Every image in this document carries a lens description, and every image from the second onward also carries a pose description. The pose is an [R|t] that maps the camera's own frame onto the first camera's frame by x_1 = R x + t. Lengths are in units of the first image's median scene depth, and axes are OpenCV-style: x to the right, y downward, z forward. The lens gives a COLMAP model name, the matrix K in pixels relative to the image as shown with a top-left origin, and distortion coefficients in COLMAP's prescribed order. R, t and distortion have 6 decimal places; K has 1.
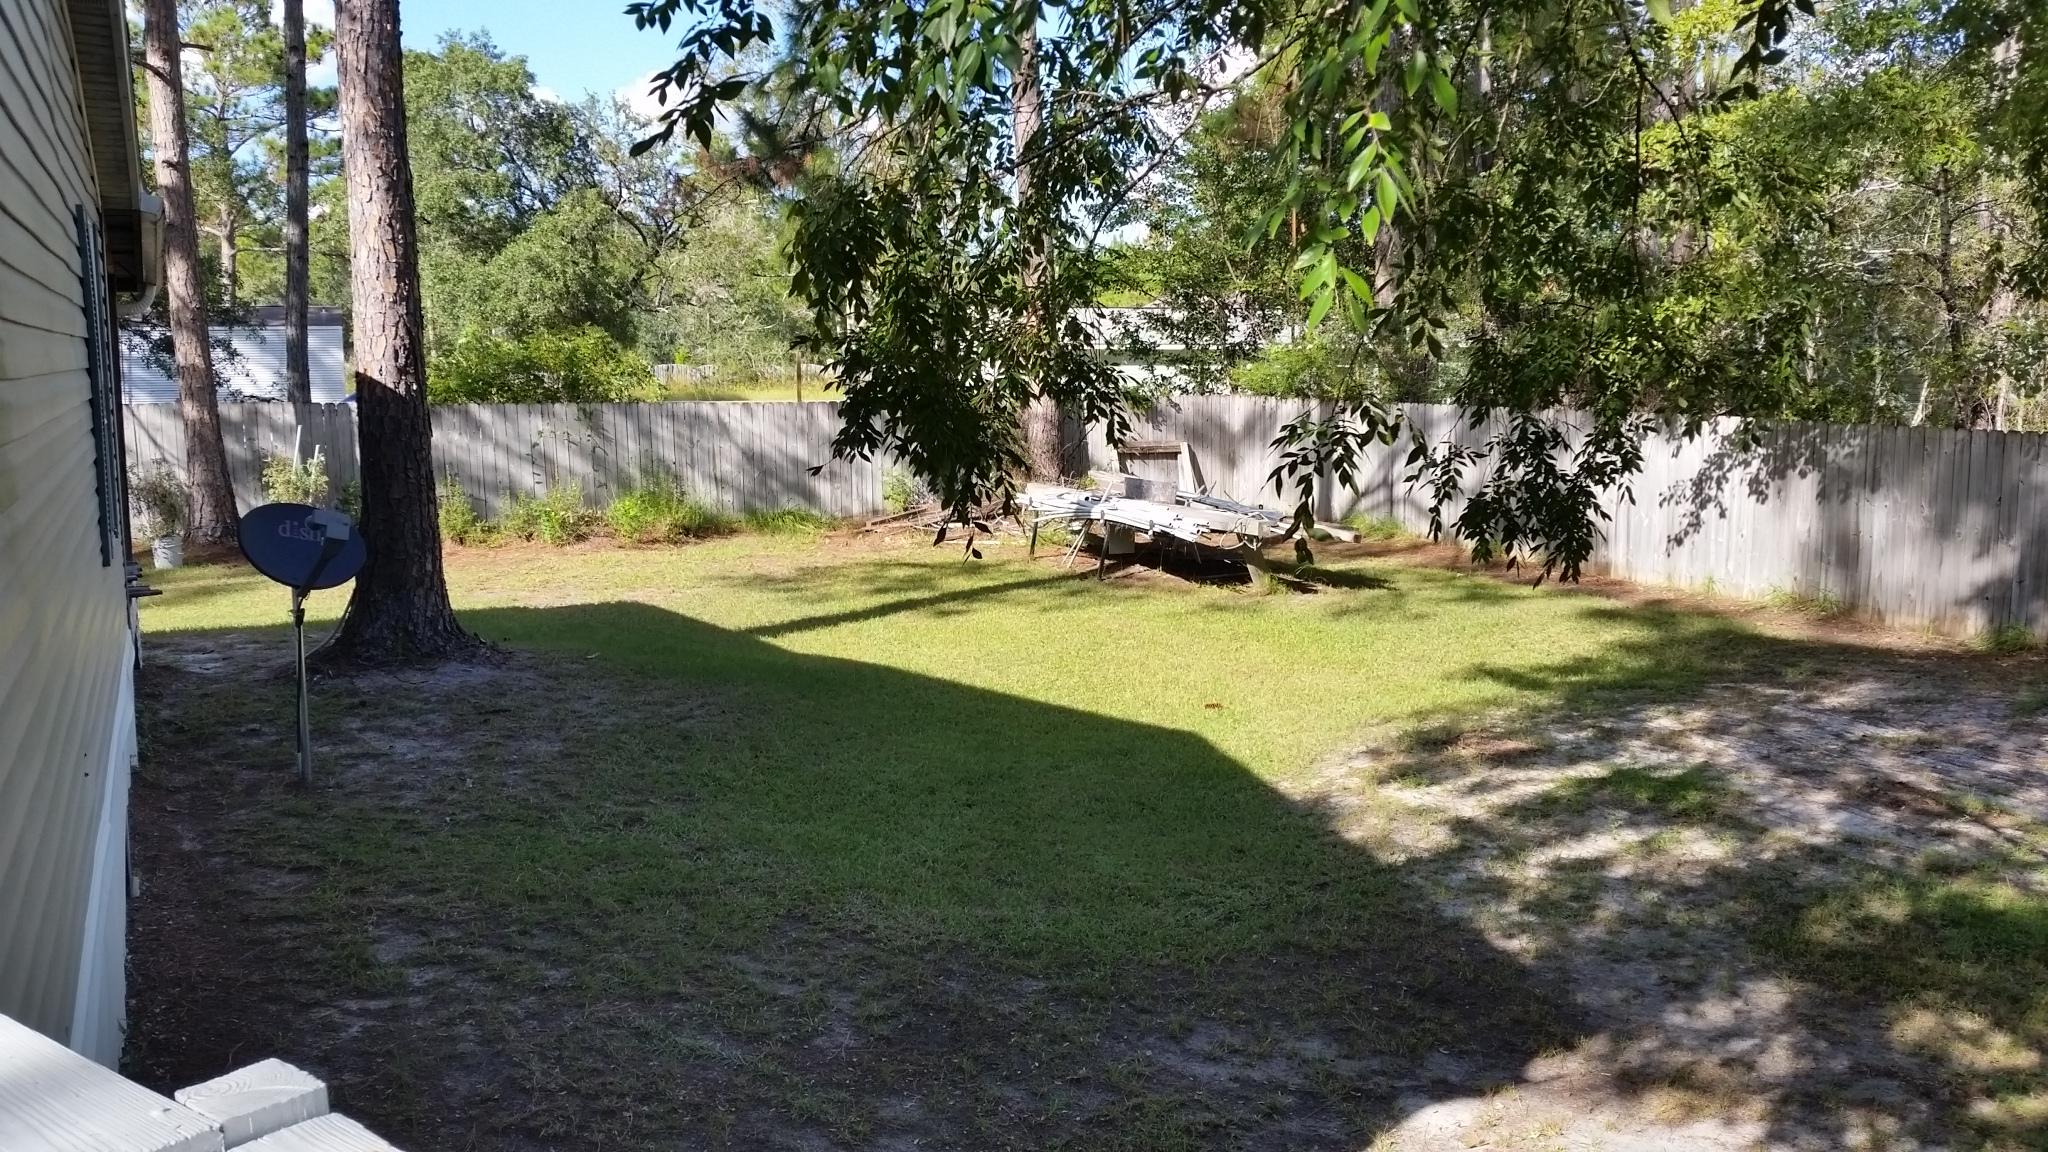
lens RADIAL K [[1745.6, 0, 1019.3], [0, 1745.6, 604.1], [0, 0, 1]] dist [0.159928, -0.318564]
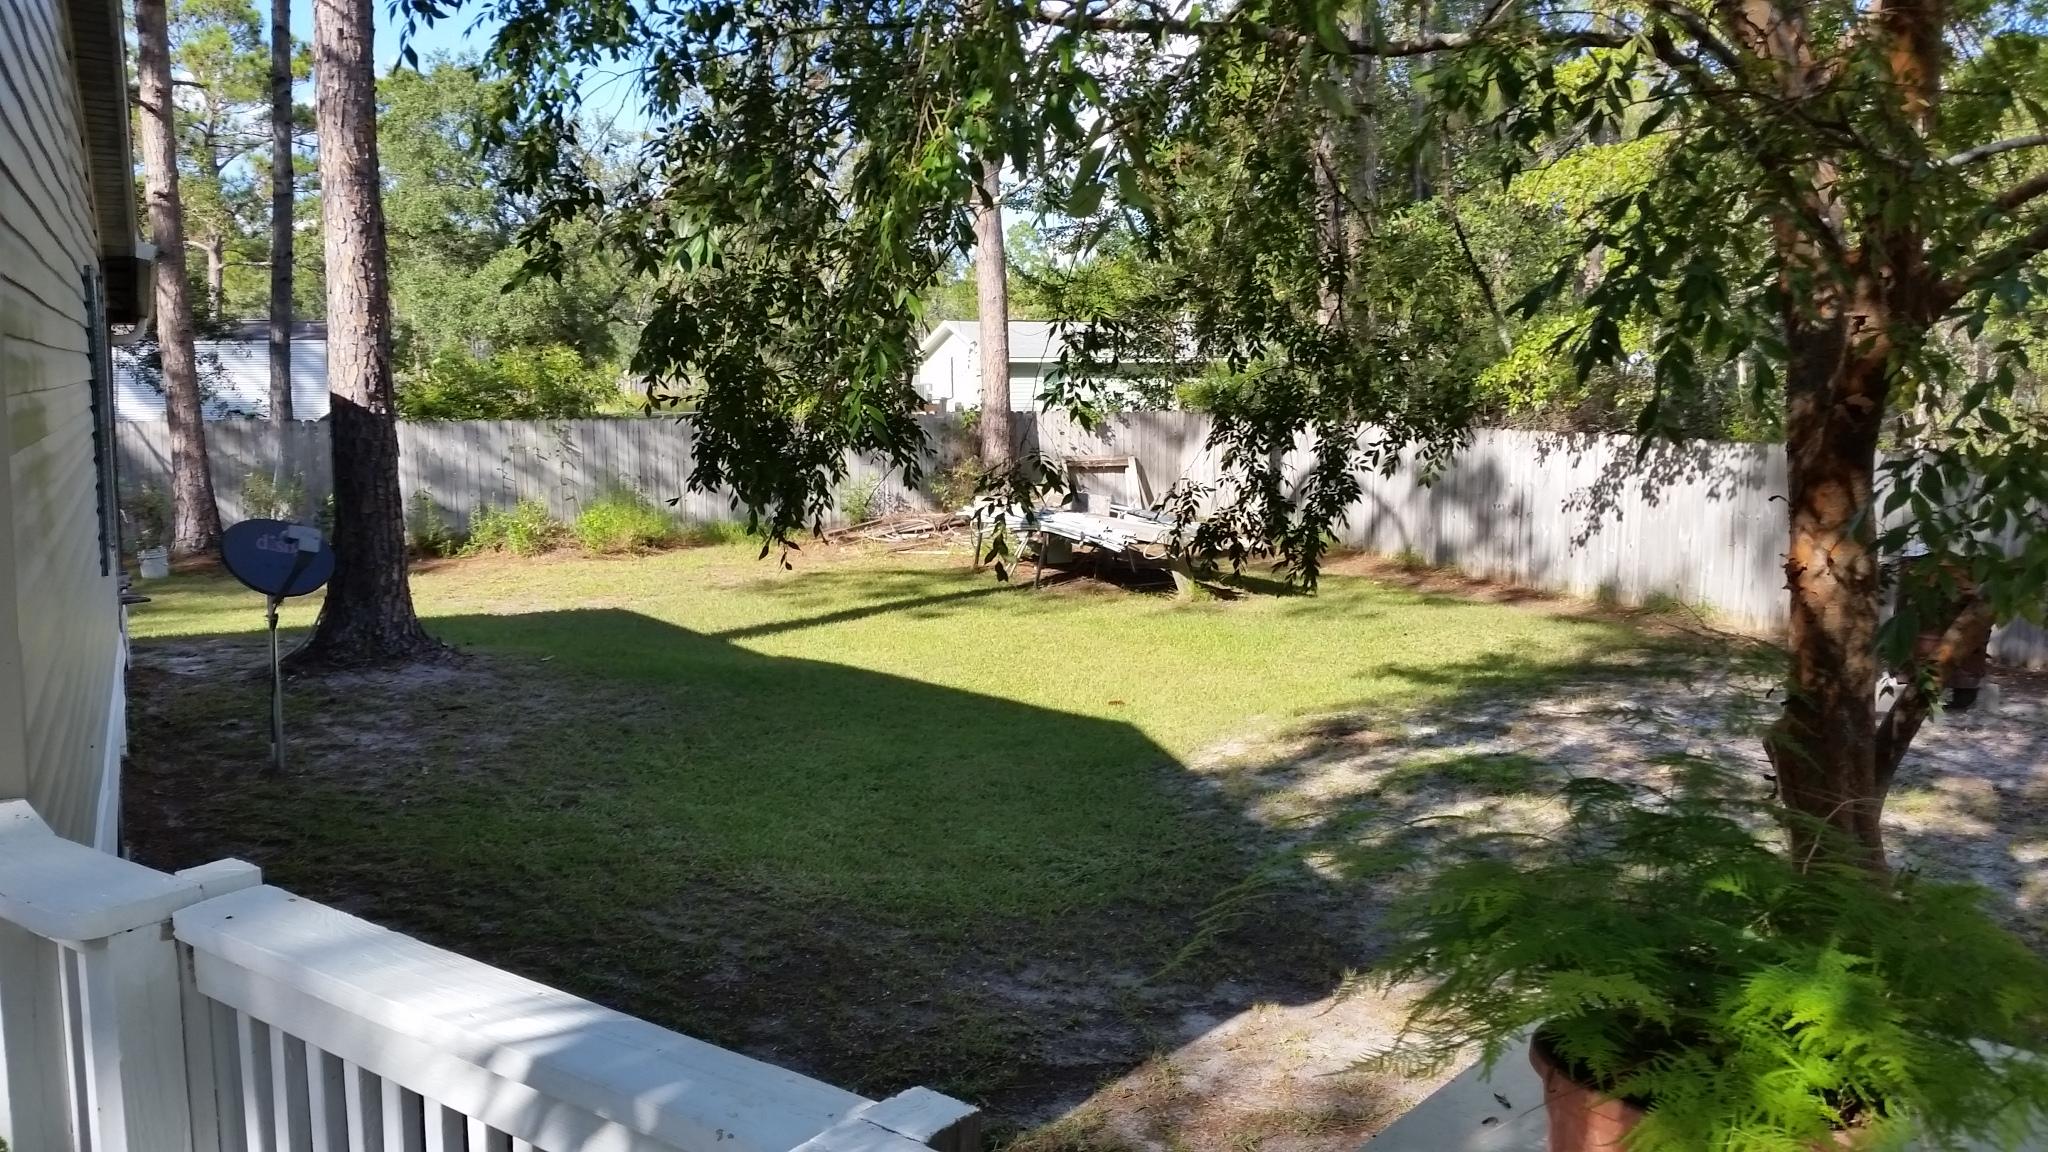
lens RADIAL K [[1721.9, 0, 1028.2], [0, 1721.9, 572.7], [0, 0, 1]] dist [0.129747, -0.288293]
pose [[0.999820, -0.000199, 0.018991, 0.043246], [0.000633, 0.999738, -0.022870, 0.001889], [-0.018982, 0.022878, 0.999558, -0.096375]]
